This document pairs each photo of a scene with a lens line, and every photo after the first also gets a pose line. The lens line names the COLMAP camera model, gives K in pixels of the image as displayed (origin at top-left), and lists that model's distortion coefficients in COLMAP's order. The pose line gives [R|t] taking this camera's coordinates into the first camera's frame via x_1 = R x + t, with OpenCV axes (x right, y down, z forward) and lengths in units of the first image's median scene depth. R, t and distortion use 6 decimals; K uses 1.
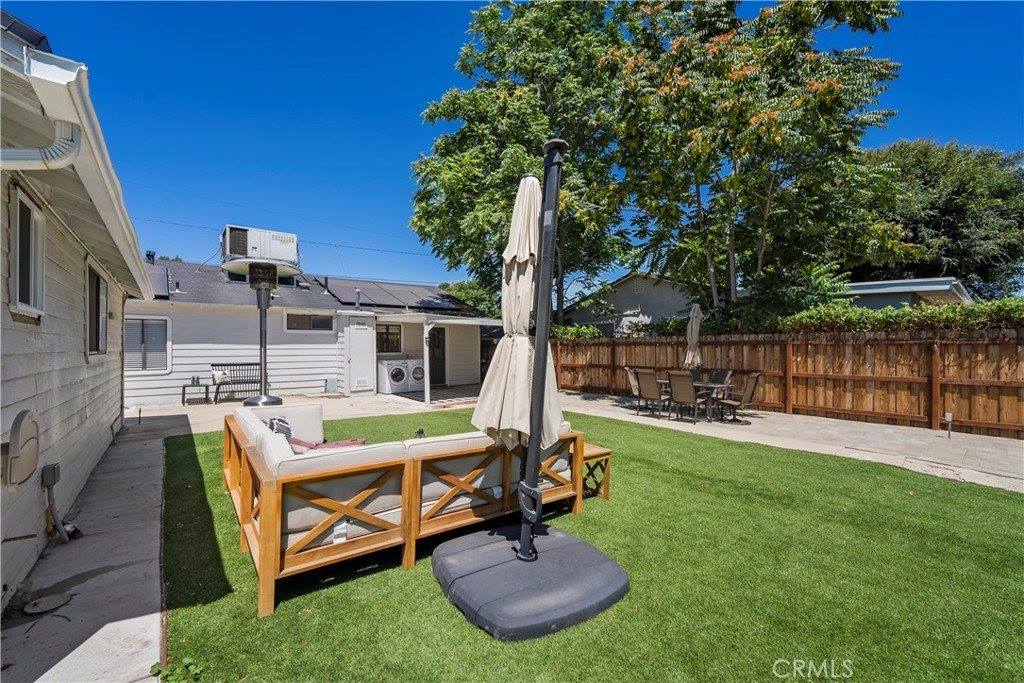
lens RADIAL K [[418.6, 0, 510.9], [0, 418.6, 345.6], [0, 0, 1]] dist [-0.009989, -0.000385]
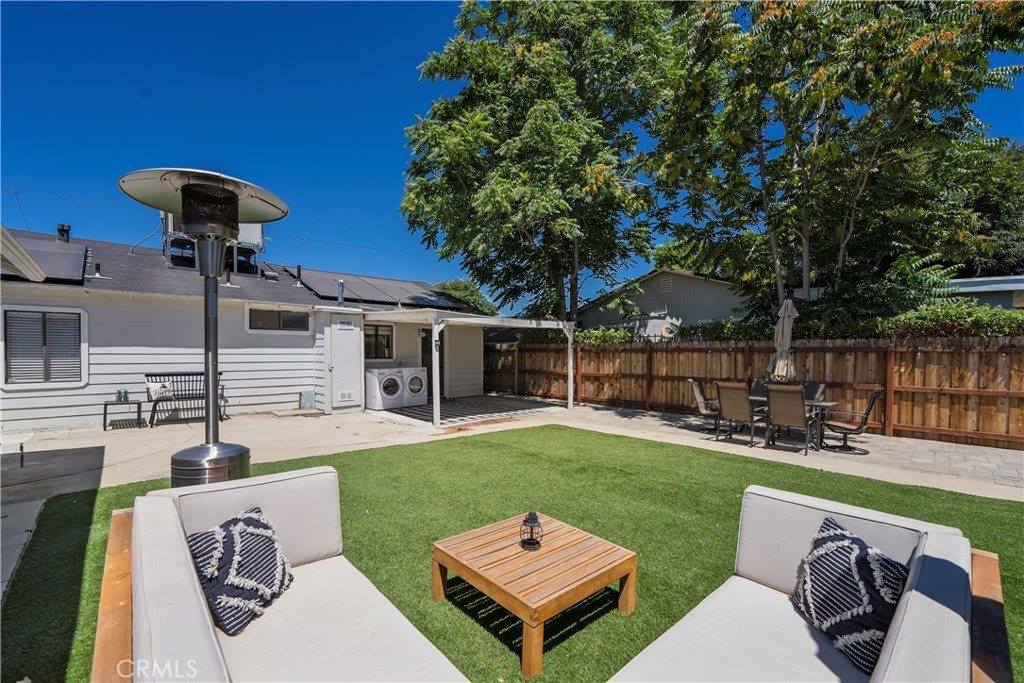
lens RADIAL K [[423.9, 0, 512.6], [0, 423.9, 357.5], [0, 0, 1]] dist [-0.011909, -0.000373]
pose [[0.997479, 0.004568, 0.070815, -0.109040], [-0.005520, 0.999897, 0.013265, 0.001534], [-0.070747, -0.013623, 0.997401, 0.191349]]
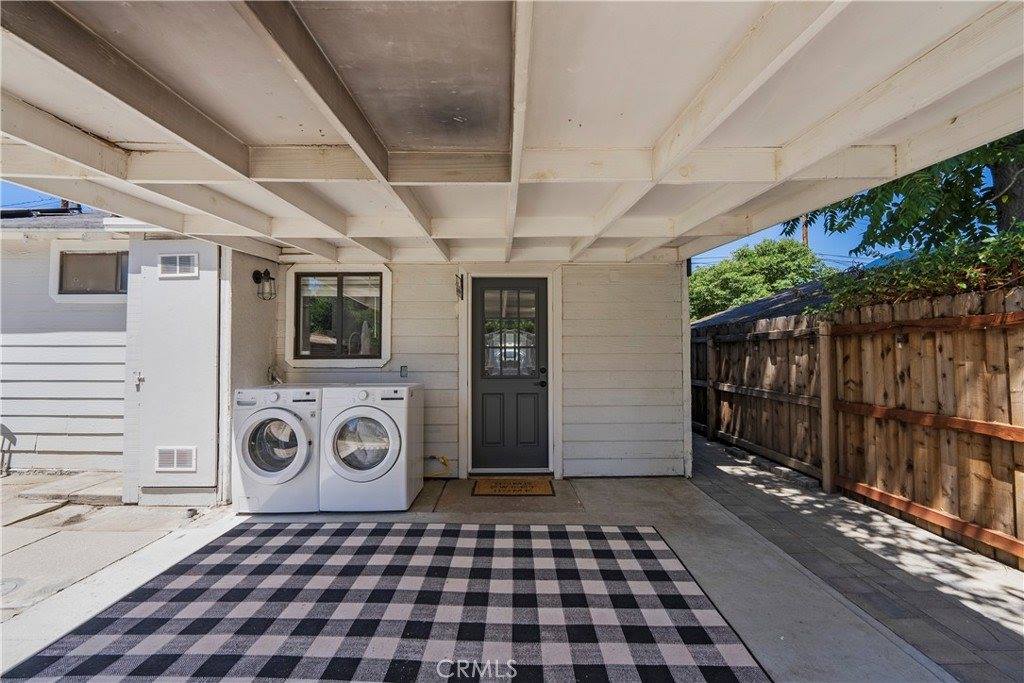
lens RADIAL K [[418.6, 0, 510.9], [0, 418.6, 345.6], [0, 0, 1]] dist [-0.009989, -0.000385]
pose [[0.776890, -0.007598, -0.629590, 0.012828], [-0.001240, 0.999907, -0.013597, 0.012946], [0.629635, 0.011344, 0.776808, 1.035579]]
